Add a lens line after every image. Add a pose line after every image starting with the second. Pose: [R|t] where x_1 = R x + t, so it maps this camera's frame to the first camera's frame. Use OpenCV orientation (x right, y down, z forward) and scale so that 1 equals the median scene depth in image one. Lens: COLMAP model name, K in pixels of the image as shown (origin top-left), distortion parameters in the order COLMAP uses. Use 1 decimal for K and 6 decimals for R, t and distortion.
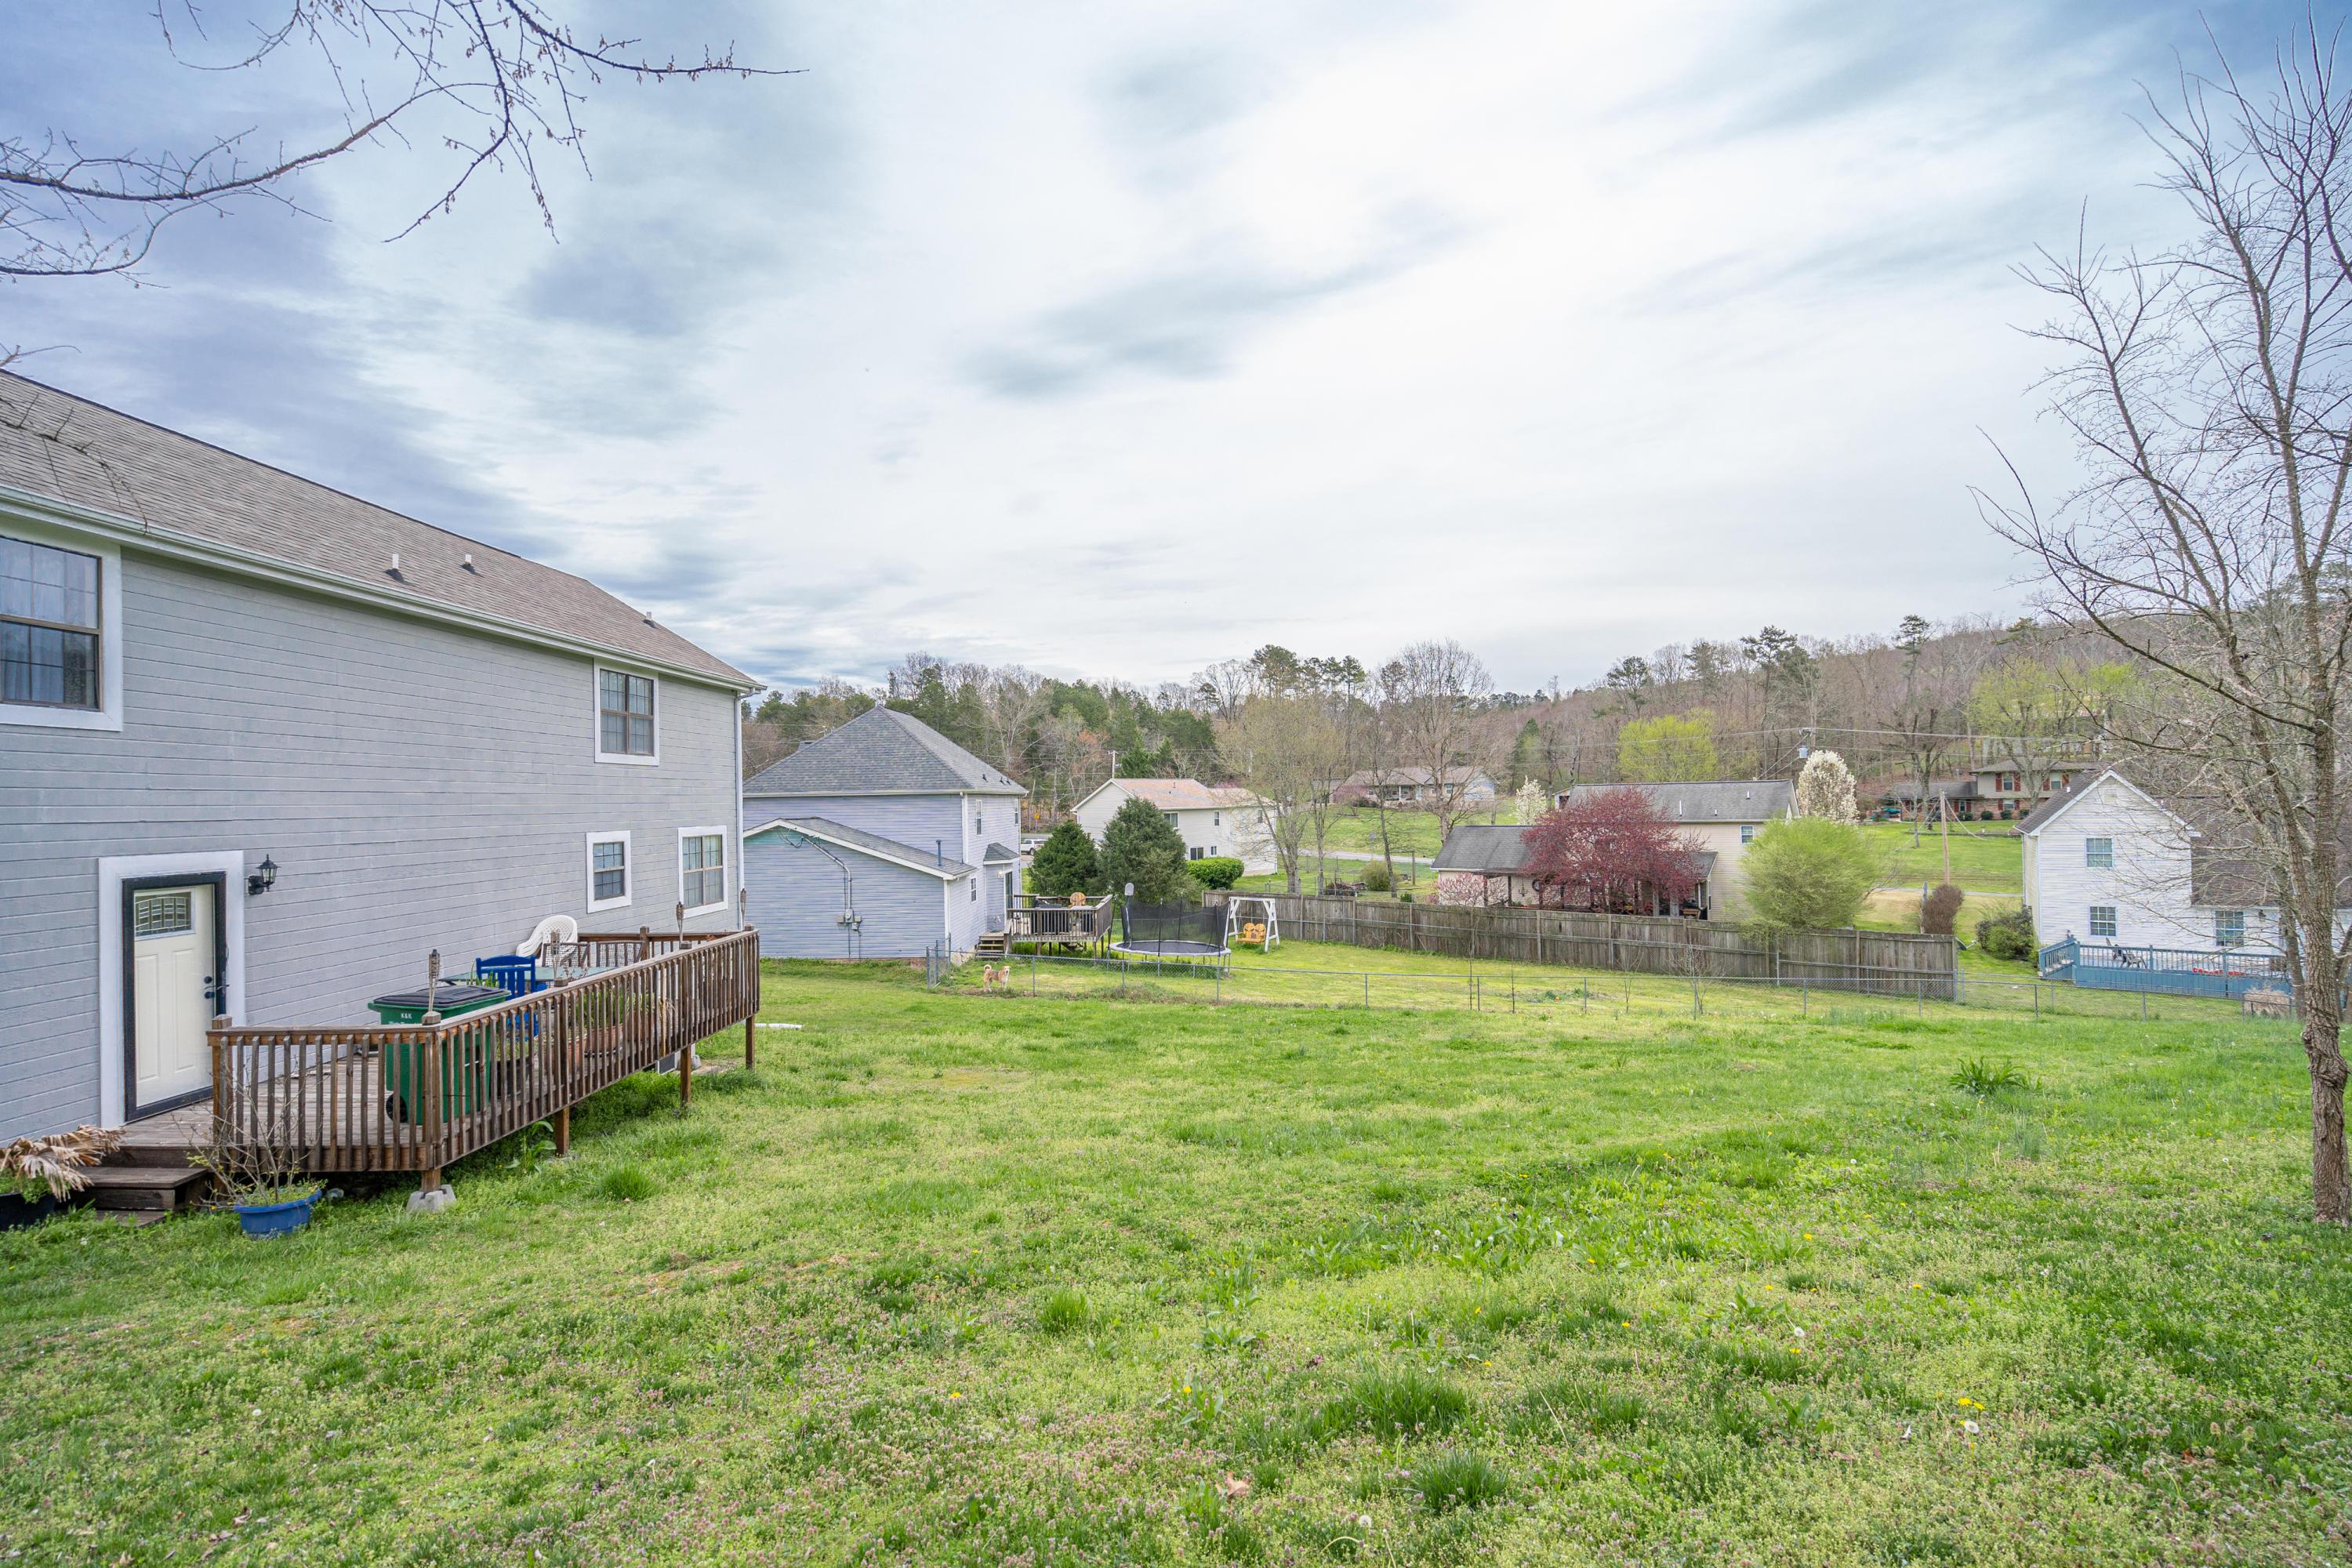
lens RADIAL K [[1053.6, 0, 1169.9], [0, 1053.6, 793.3], [0, 0, 1]] dist [-0.008762, 0.005142]
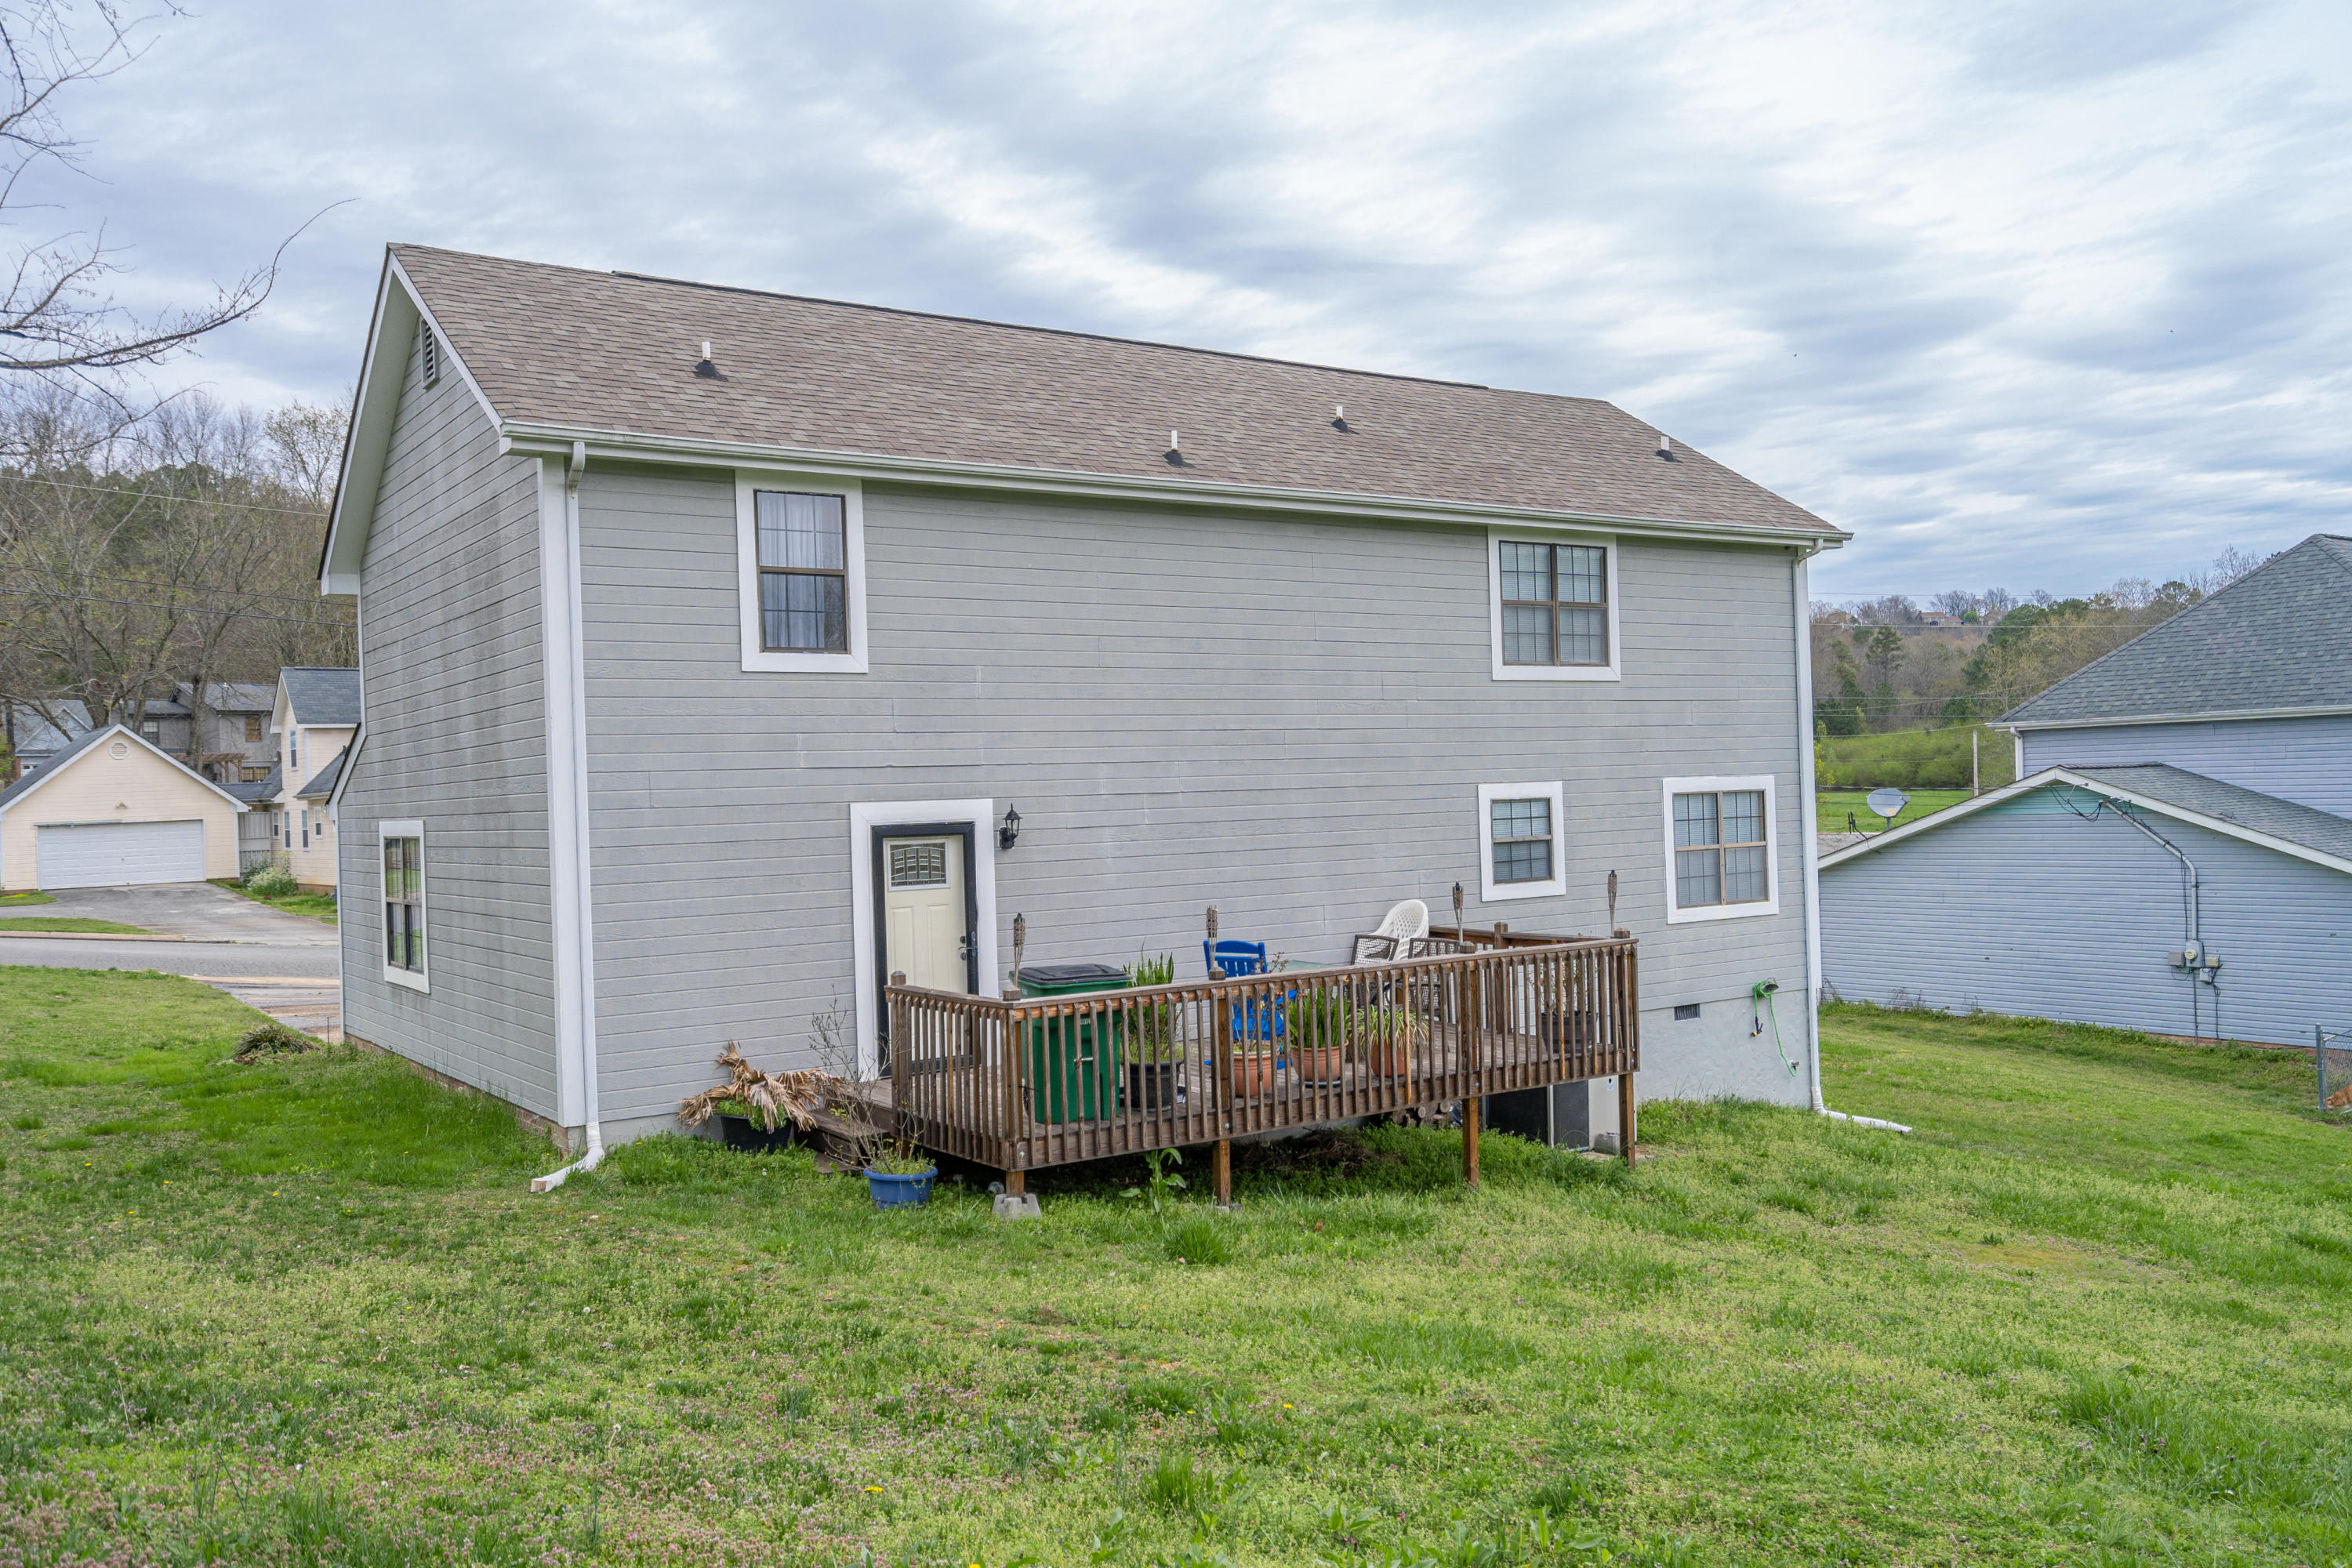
lens RADIAL K [[1882.8, 0, 1172.3], [0, 1882.8, 799.5], [0, 0, 1]] dist [0.016883, -0.016698]
pose [[0.578613, 0.002469, -0.815598, 0.159764], [0.026514, 0.999410, 0.021835, 0.007461], [0.815171, -0.034259, 0.578207, 0.061726]]
